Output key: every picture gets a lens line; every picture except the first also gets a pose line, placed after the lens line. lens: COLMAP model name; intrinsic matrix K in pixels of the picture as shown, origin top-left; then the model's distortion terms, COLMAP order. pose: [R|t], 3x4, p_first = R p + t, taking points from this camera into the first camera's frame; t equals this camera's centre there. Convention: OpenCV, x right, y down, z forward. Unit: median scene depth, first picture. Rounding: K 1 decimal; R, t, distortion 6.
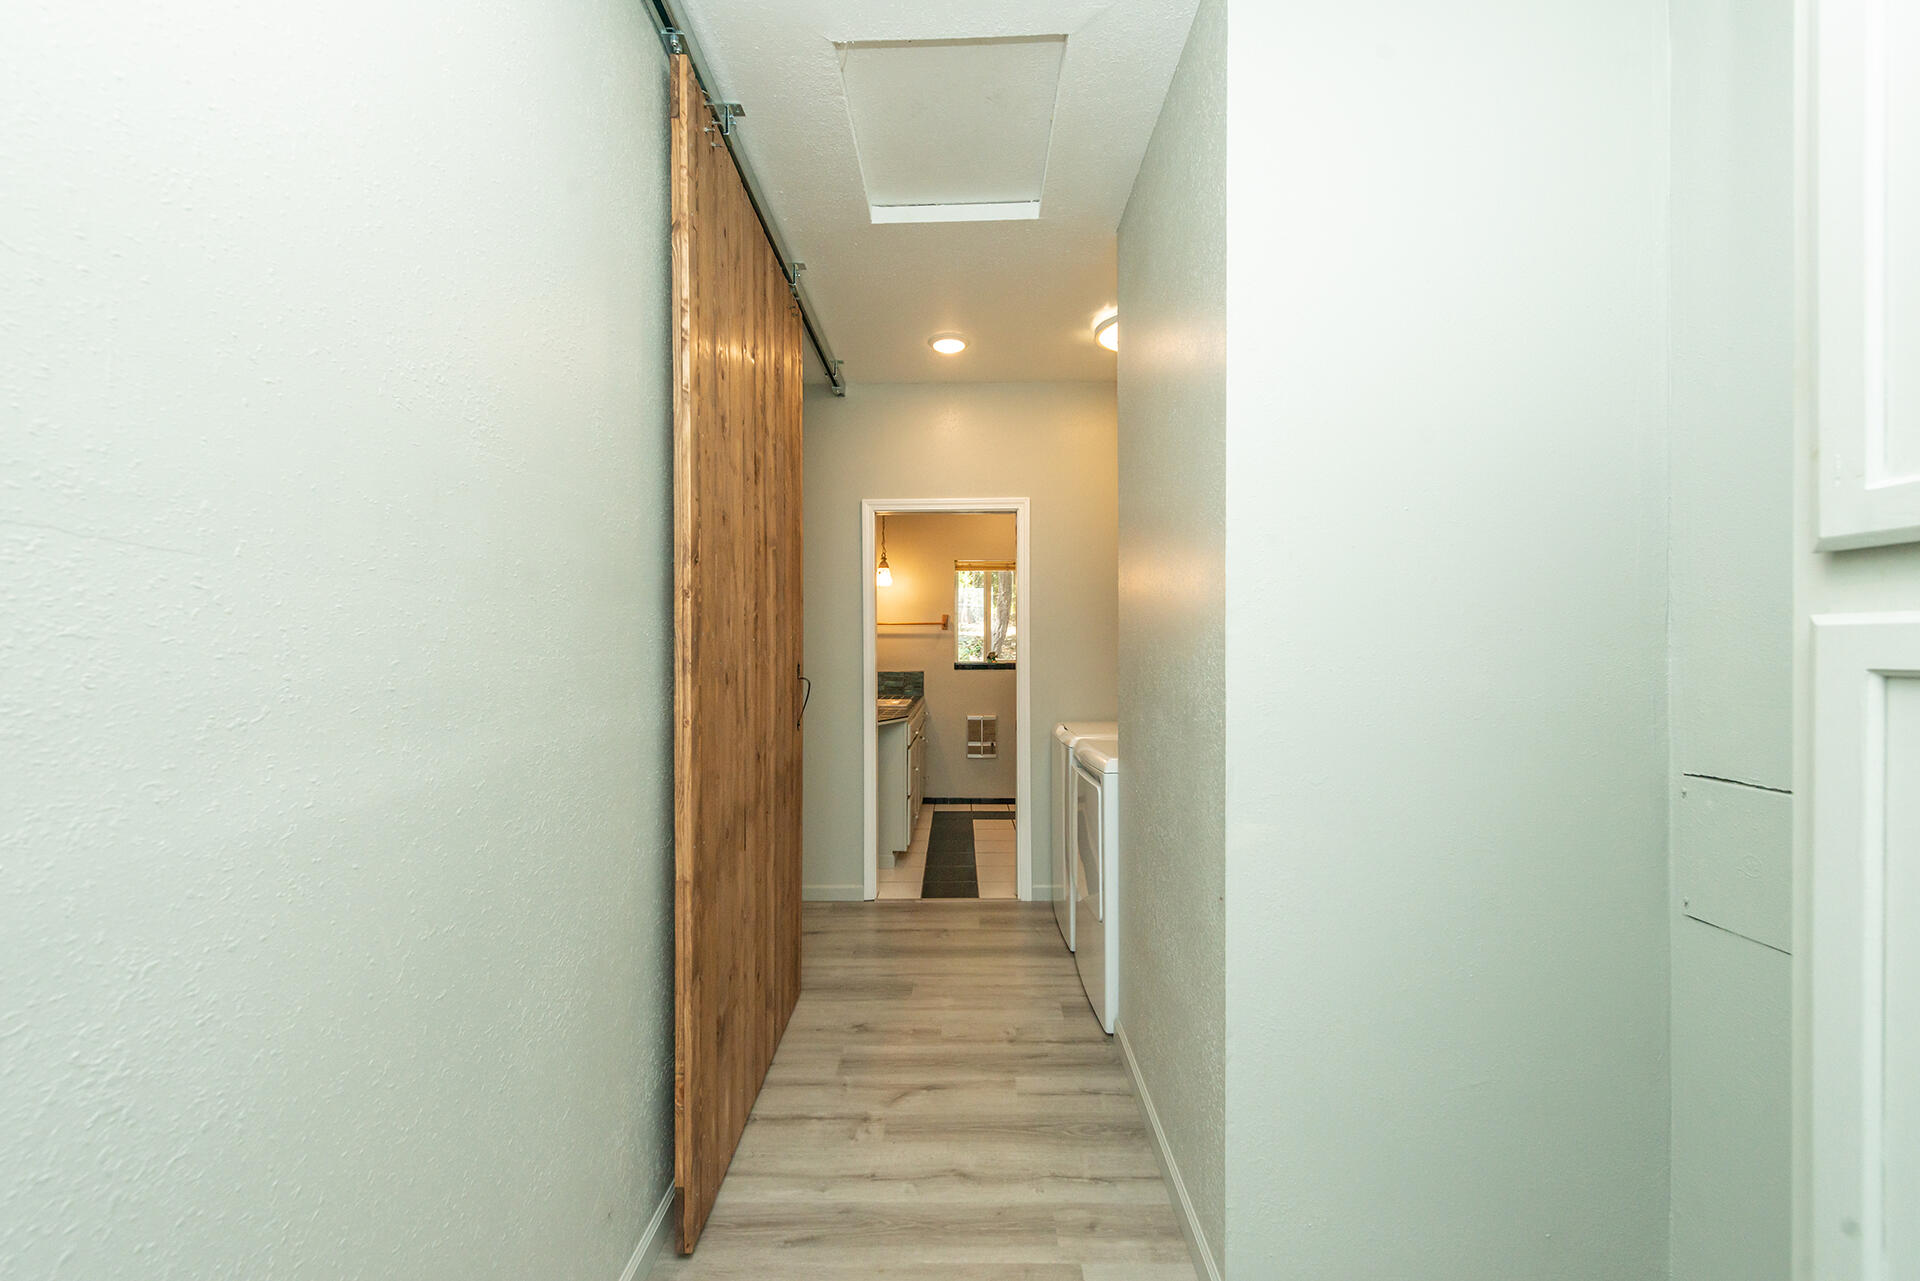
lens RADIAL K [[755.9, 0, 955.4], [0, 755.9, 645.7], [0, 0, 1]] dist [0.017200, -0.005346]
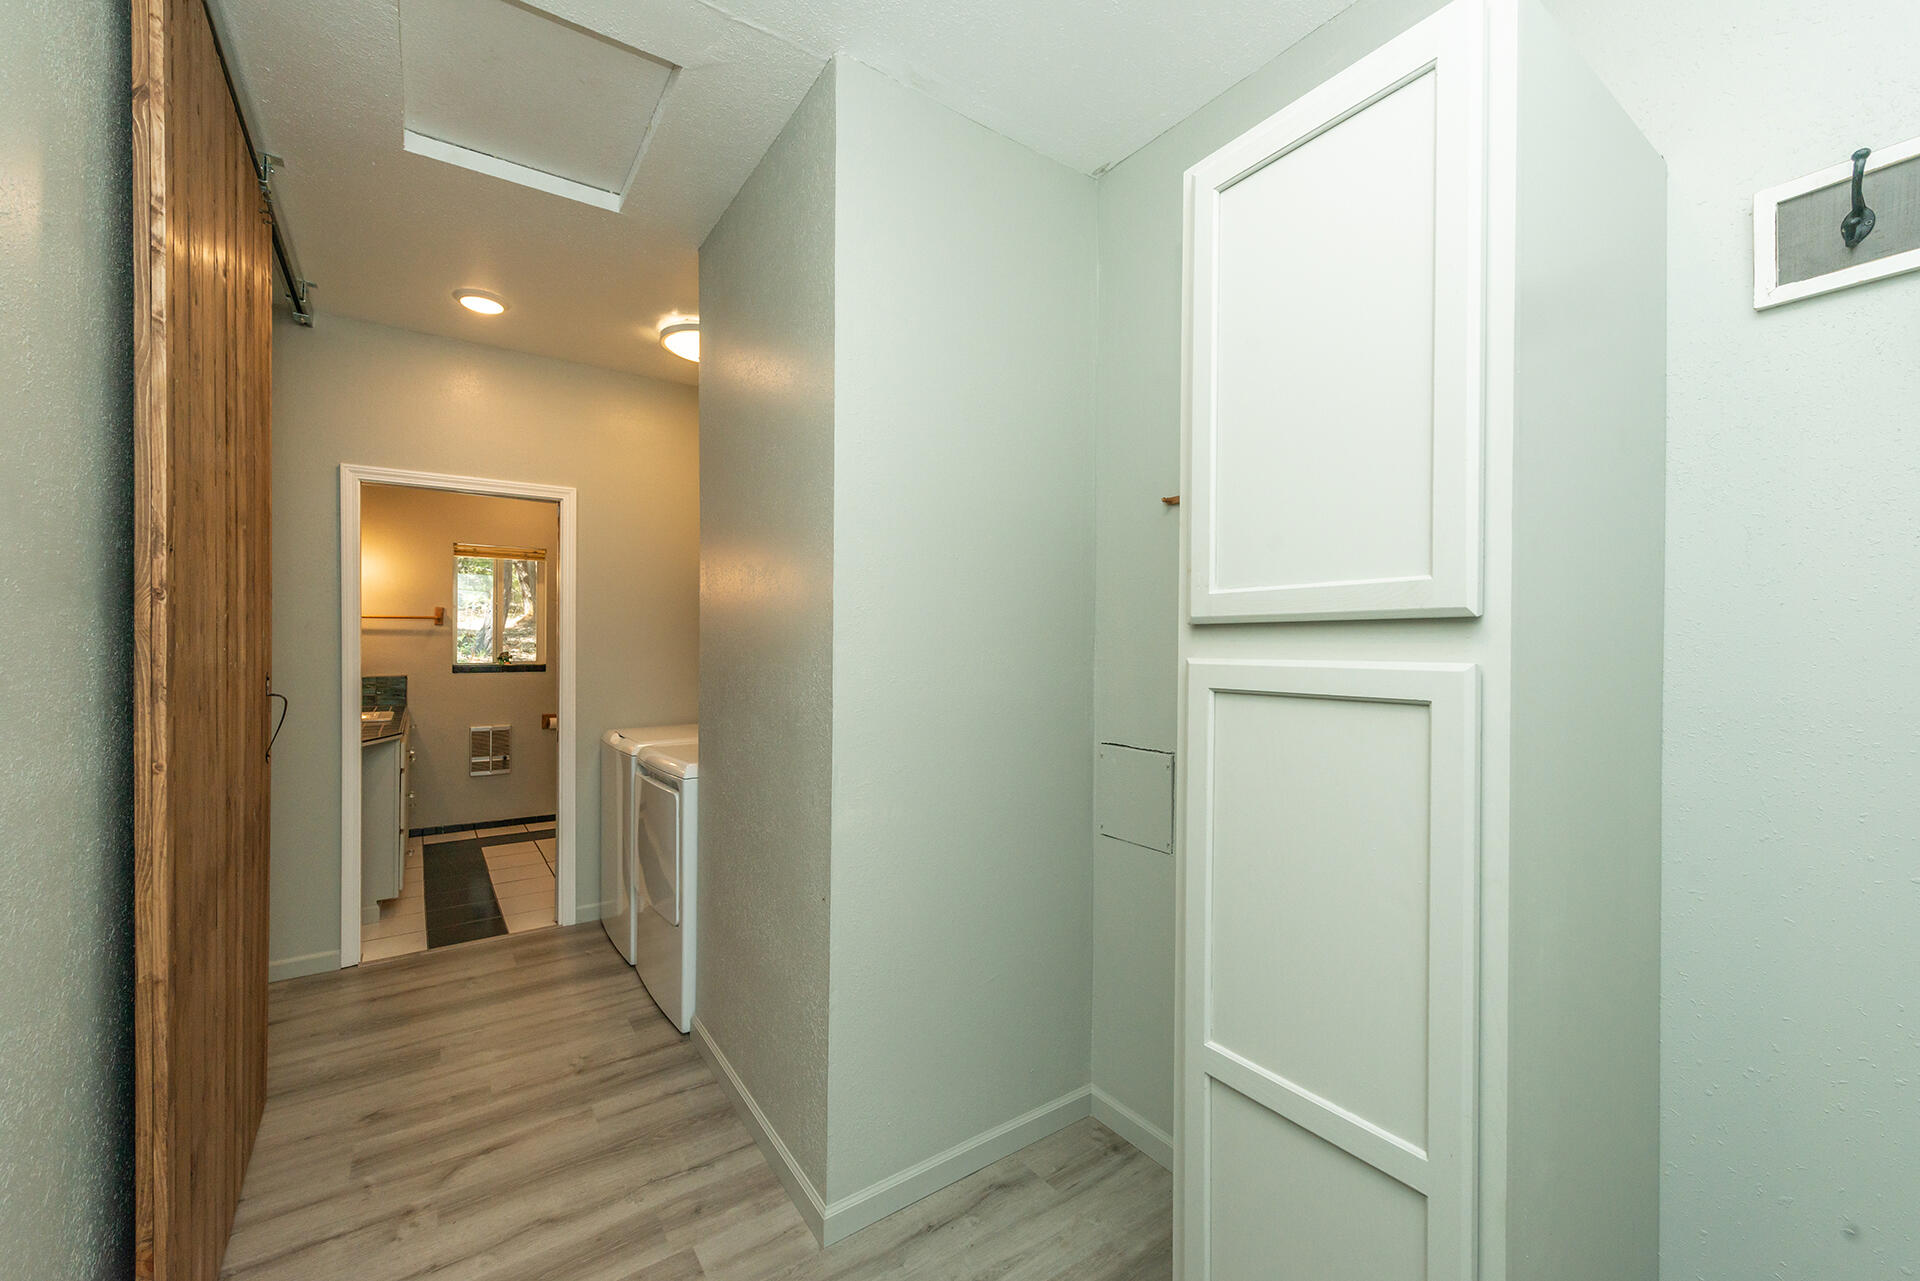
lens RADIAL K [[755.9, 0, 955.4], [0, 755.9, 645.7], [0, 0, 1]] dist [0.017200, -0.005346]
pose [[0.814138, 0.005102, 0.580650, -0.109854], [-0.008708, 0.999956, 0.003423, -0.019360], [-0.580607, -0.007843, 0.814146, -0.044942]]
